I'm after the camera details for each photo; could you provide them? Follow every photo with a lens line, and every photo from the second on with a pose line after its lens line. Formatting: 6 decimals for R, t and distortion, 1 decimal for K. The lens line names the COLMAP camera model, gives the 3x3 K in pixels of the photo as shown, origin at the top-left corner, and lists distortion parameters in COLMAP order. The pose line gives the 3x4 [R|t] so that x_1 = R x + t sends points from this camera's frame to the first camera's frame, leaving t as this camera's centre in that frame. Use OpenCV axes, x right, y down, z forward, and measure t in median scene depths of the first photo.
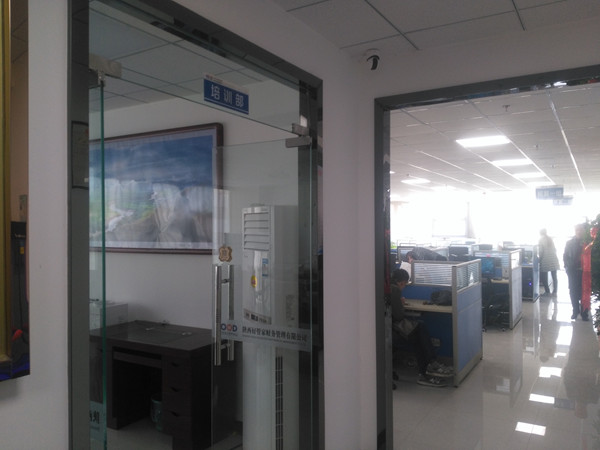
lens RADIAL K [[496.9, 0, 302.9], [0, 496.9, 216.0], [0, 0, 1]] dist [0.045084, -0.024218]
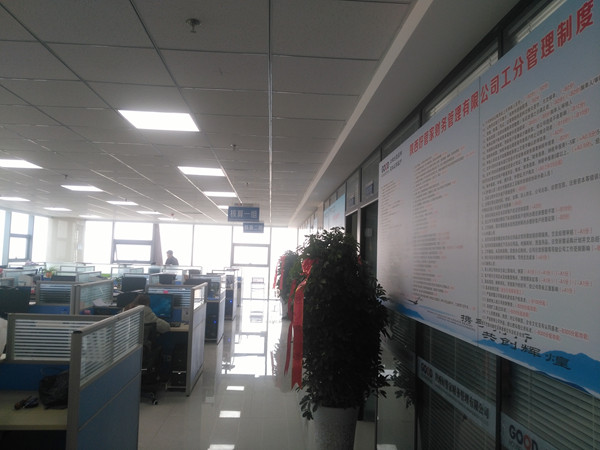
lens RADIAL K [[496.9, 0, 301.7], [0, 496.9, 223.0], [0, 0, 1]] dist [0.045084, -0.024218]
pose [[0.827830, 0.065610, 0.557129, 0.122704], [-0.045432, 0.997716, -0.049988, 0.005532], [-0.559136, 0.016070, 0.828920, 0.280861]]
